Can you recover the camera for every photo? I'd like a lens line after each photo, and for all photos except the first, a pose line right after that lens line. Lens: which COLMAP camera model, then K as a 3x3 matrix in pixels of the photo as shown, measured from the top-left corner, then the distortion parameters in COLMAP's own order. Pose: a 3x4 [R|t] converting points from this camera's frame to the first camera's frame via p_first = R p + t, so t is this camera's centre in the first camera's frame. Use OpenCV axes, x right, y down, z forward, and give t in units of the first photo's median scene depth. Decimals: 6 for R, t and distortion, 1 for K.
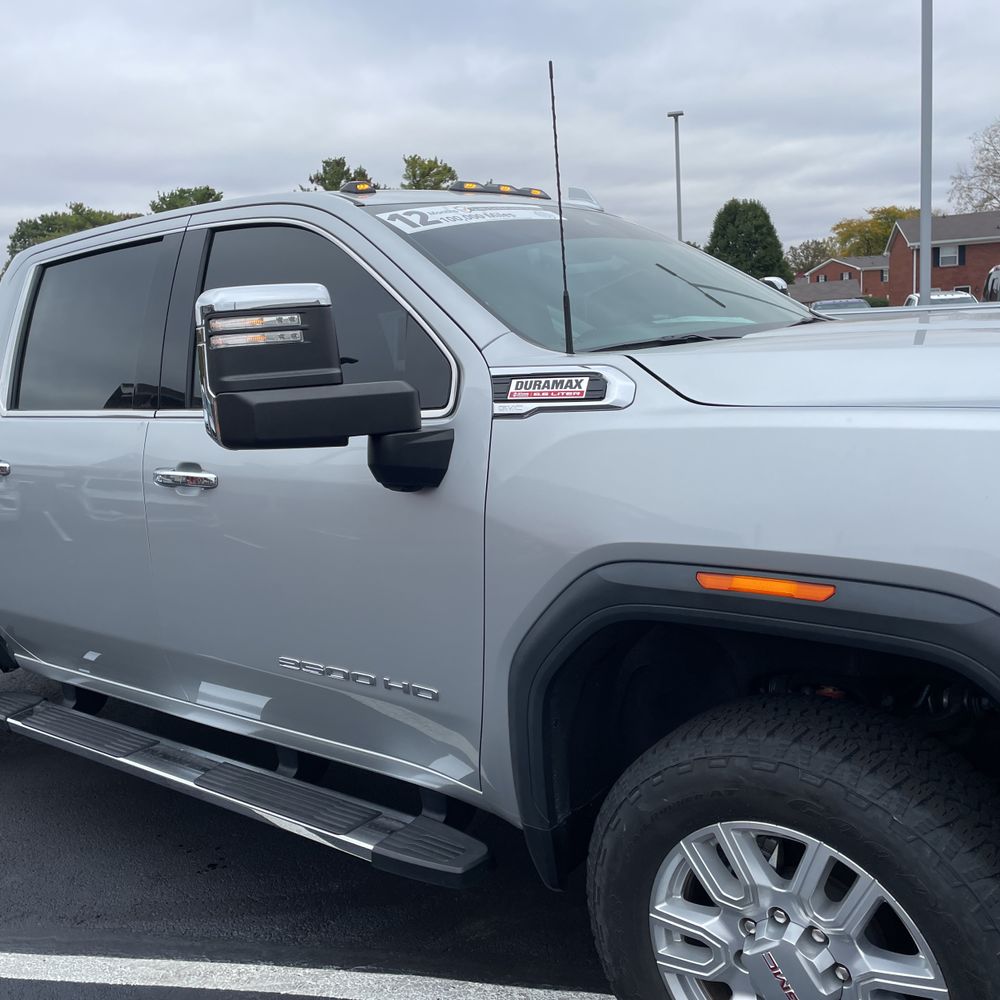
lens RADIAL K [[1011.5, 0, 492.6], [0, 1011.5, 495.7], [0, 0, 1]] dist [0.051167, 0.000000]
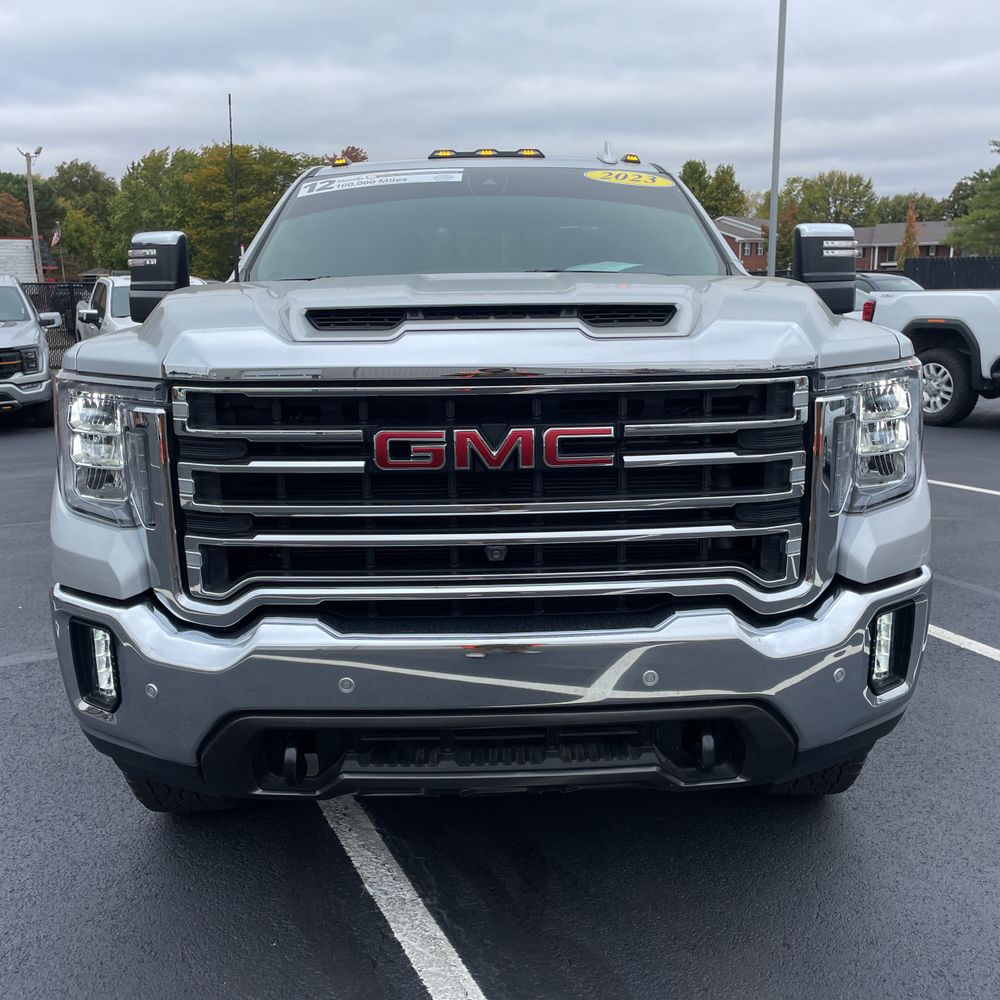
lens RADIAL K [[1011.5, 0, 510.3], [0, 1011.5, 515.0], [0, 0, 1]] dist [0.051167, 0.000000]
pose [[0.639746, 0.233108, -0.732384, 1.599305], [-0.155076, 0.972448, 0.174056, -0.130062], [0.752779, 0.002223, 0.658270, 0.277989]]
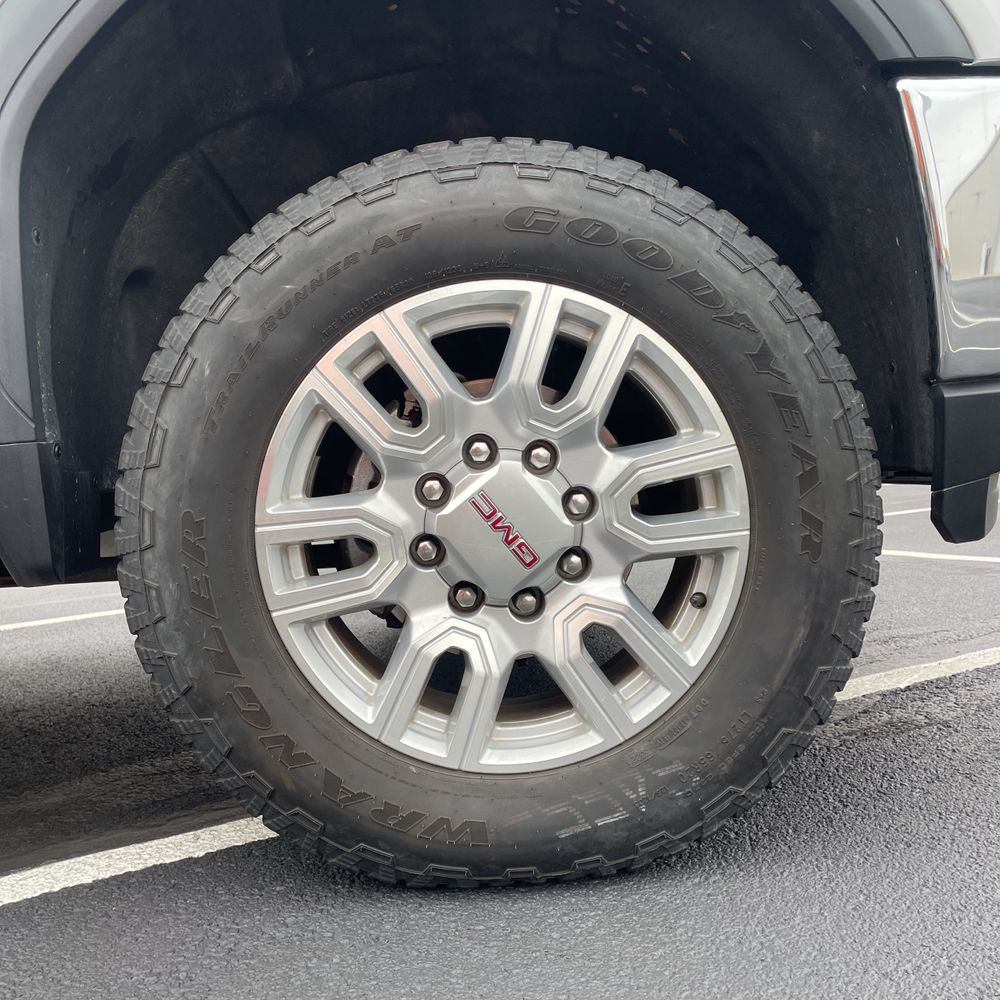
lens RADIAL K [[1011.5, 0, 495.7], [0, 1011.5, 500.0], [0, 0, 1]] dist [0.051167, 0.000000]
pose [[0.773689, -0.012931, 0.633433, -0.096085], [0.122908, 0.983862, -0.130037, 0.460541], [-0.621529, 0.178463, 0.762793, 0.459953]]
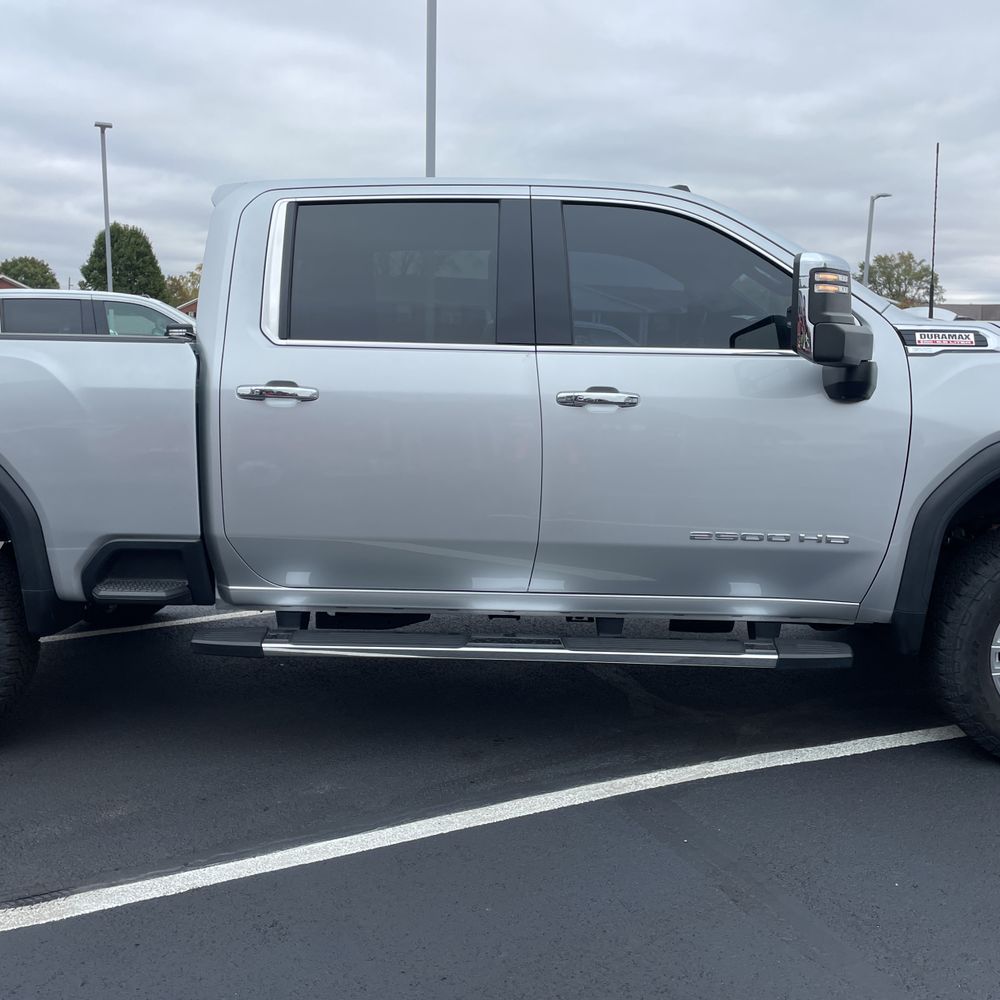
lens RADIAL K [[1011.5, 0, 498.0], [0, 1011.5, 520.2], [0, 0, 1]] dist [0.051167, 0.000000]
pose [[0.809628, -0.014332, 0.586768, -1.469660], [0.021526, 0.999754, -0.005282, 0.176768], [-0.586548, 0.016908, 0.809738, 0.079483]]
